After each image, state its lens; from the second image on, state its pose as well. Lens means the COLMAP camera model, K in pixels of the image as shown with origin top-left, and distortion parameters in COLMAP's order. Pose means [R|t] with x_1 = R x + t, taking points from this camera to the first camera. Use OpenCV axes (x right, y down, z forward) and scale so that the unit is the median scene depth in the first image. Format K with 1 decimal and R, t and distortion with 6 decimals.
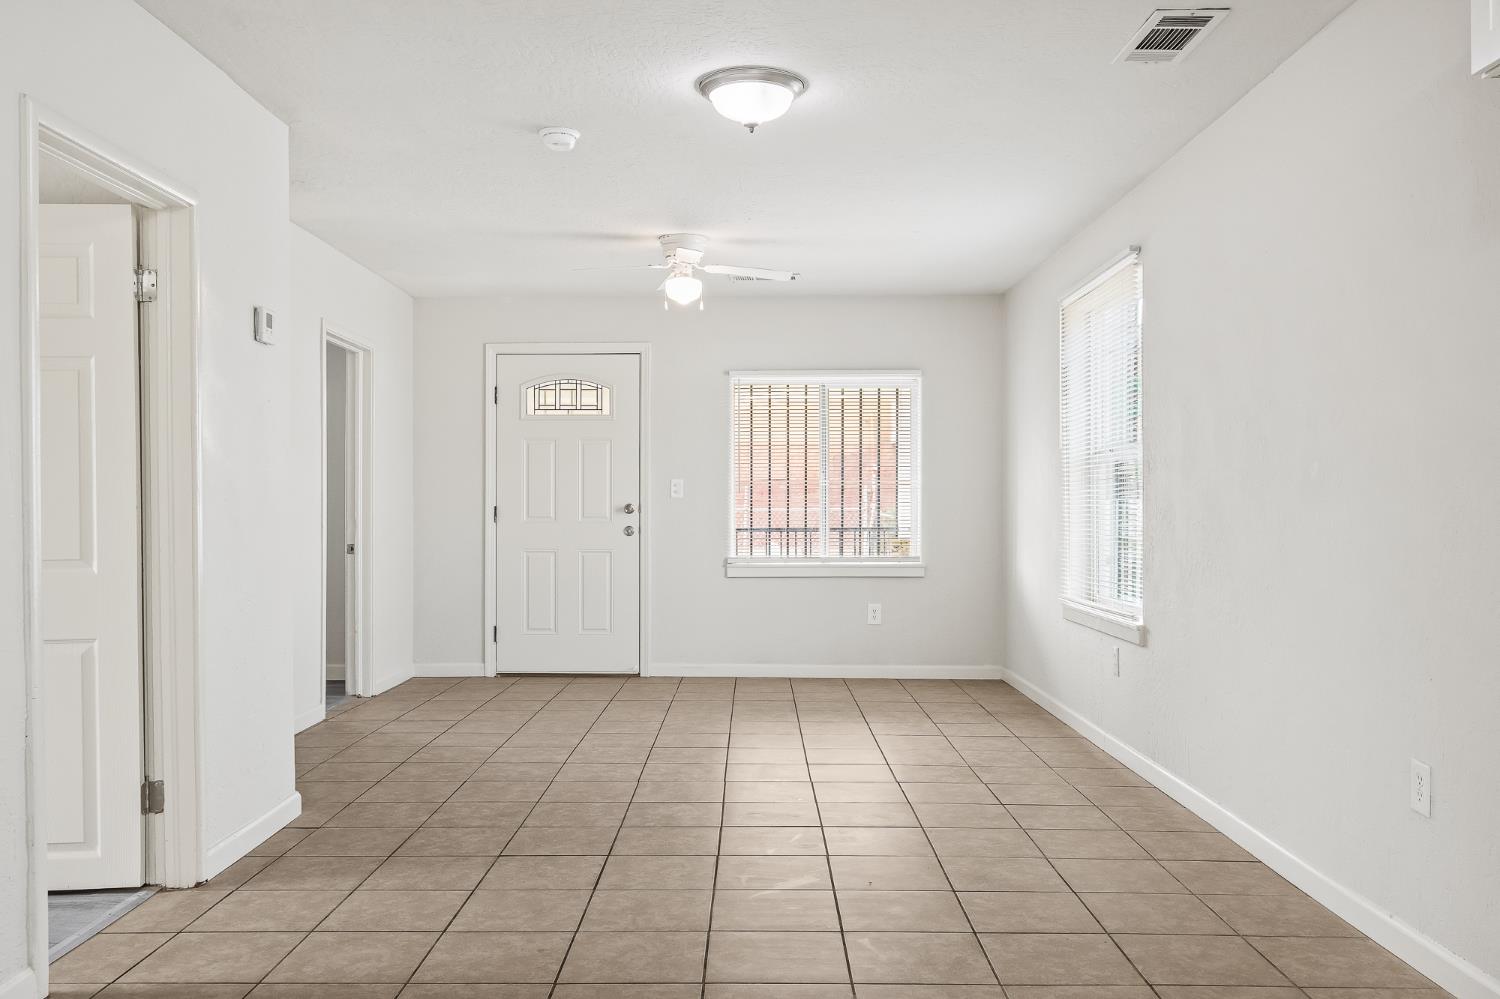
lens RADIAL K [[1258.3, 0, 750.0], [0, 1258.3, 499.5], [0, 0, 1]] dist [0.002158, -0.000837]
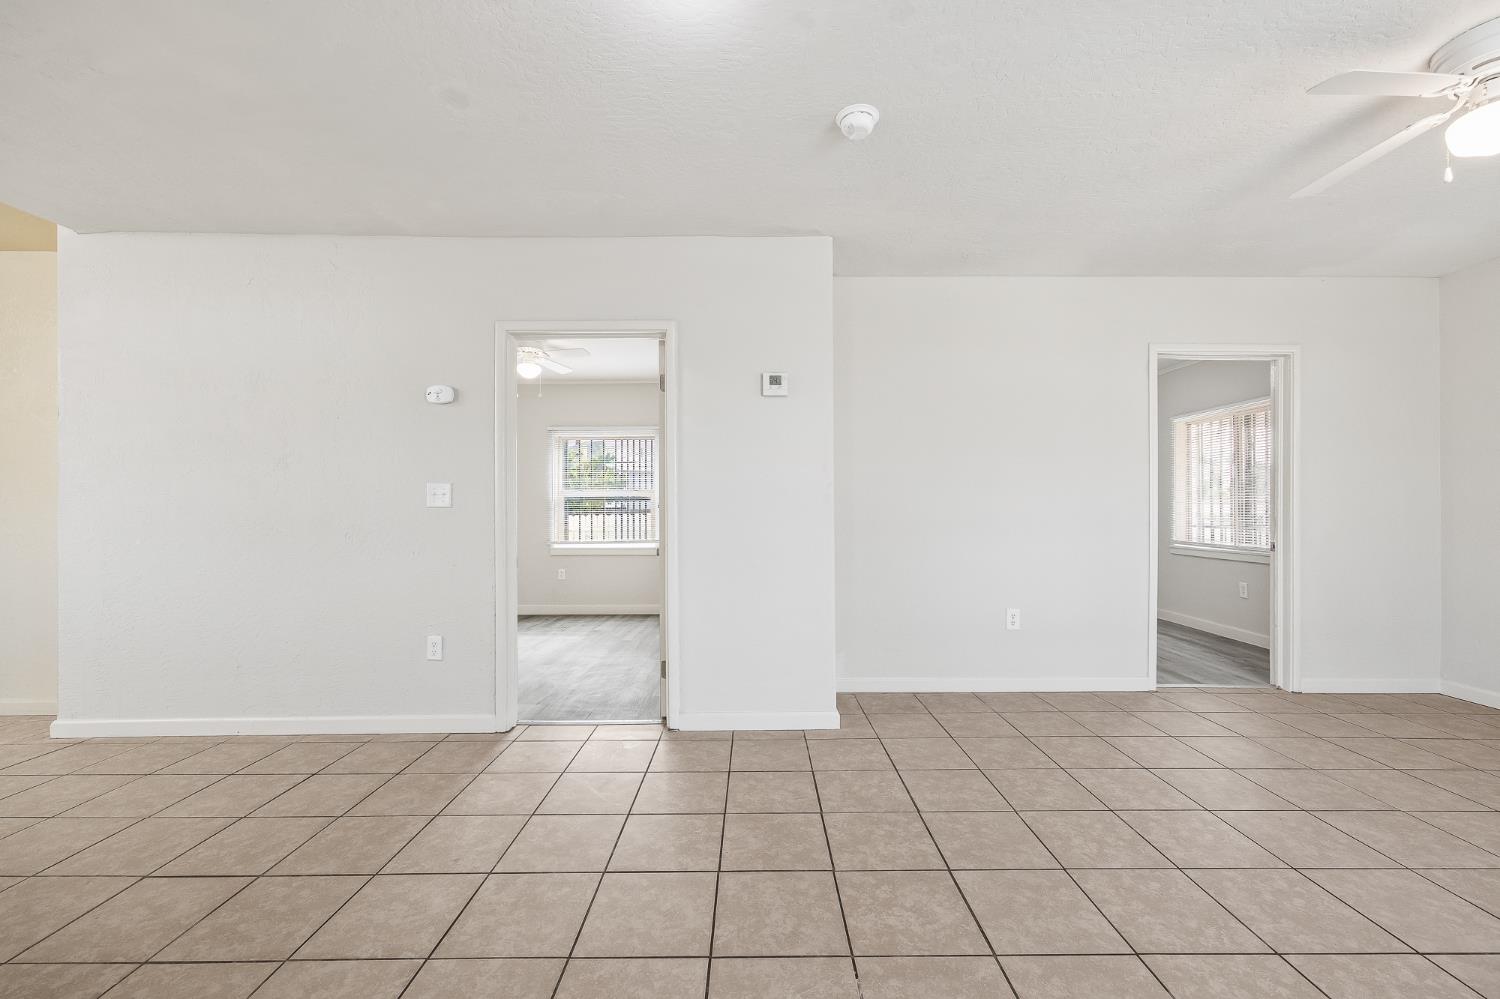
lens RADIAL K [[604.0, 0, 750.0], [0, 604.0, 499.5], [0, 0, 1]] dist [-0.002168, -0.000065]
pose [[0.004560, -0.015187, -0.999874, 0.344024], [0.004426, 0.999875, -0.015167, 0.010687], [0.999980, -0.004356, 0.004626, 1.019625]]
